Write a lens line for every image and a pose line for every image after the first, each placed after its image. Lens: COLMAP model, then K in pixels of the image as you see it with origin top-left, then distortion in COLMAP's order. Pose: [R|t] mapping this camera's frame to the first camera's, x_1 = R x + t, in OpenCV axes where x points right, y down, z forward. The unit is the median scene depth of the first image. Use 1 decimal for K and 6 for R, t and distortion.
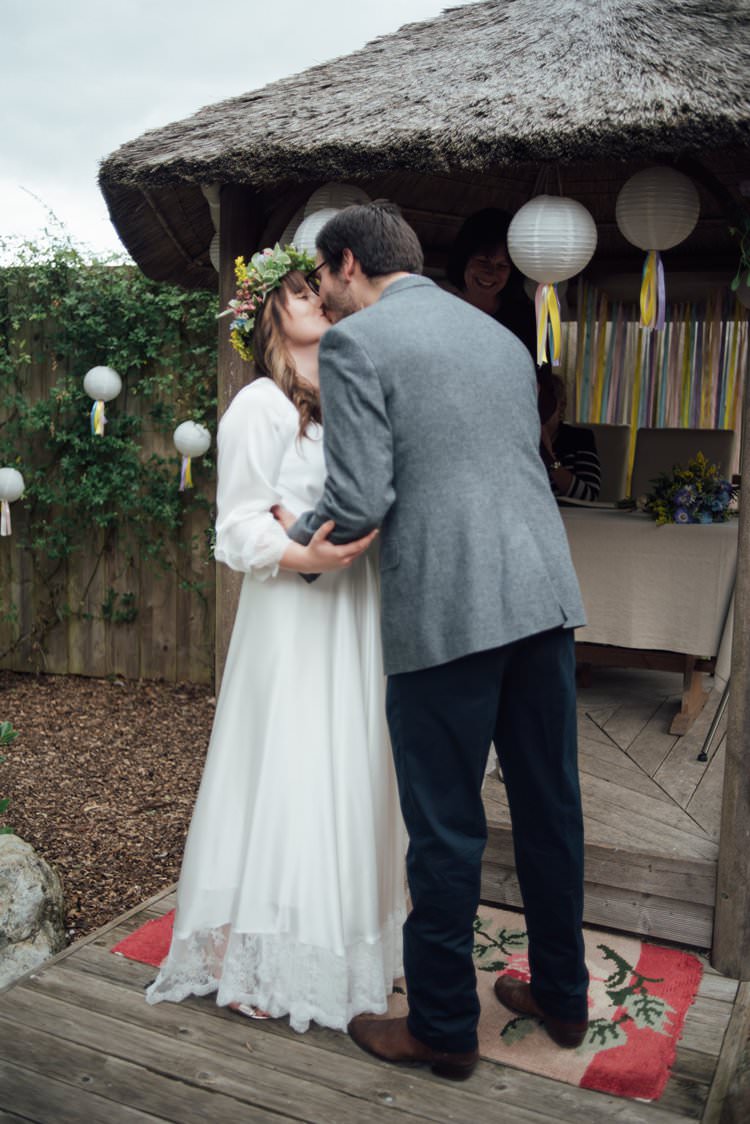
lens RADIAL K [[1115.3, 0, 375.0], [0, 1115.3, 562.0], [0, 0, 1]] dist [-0.063923, 0.007064]
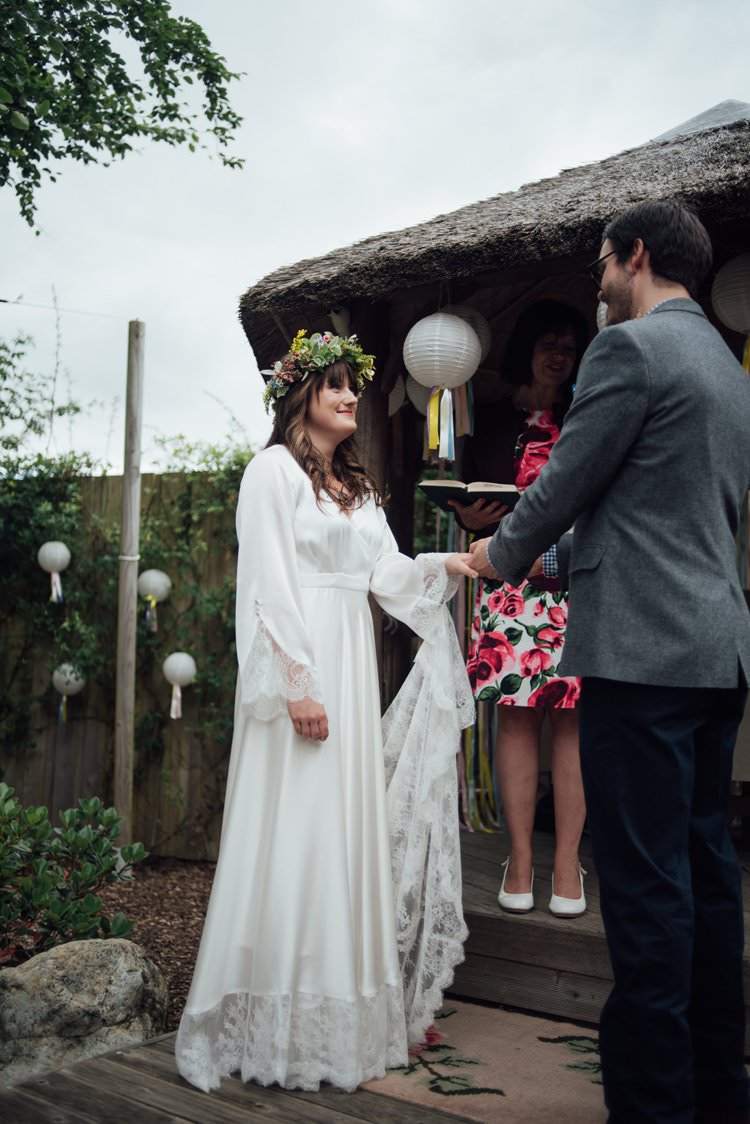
lens RADIAL K [[1132.5, 0, 375.0], [0, 1132.5, 562.0], [0, 0, 1]] dist [-0.109059, 0.111277]
pose [[0.983059, -0.020766, -0.182107, 0.091648], [-0.023134, 0.971556, -0.235675, 0.172206], [0.181821, 0.235896, 0.954617, 0.005571]]
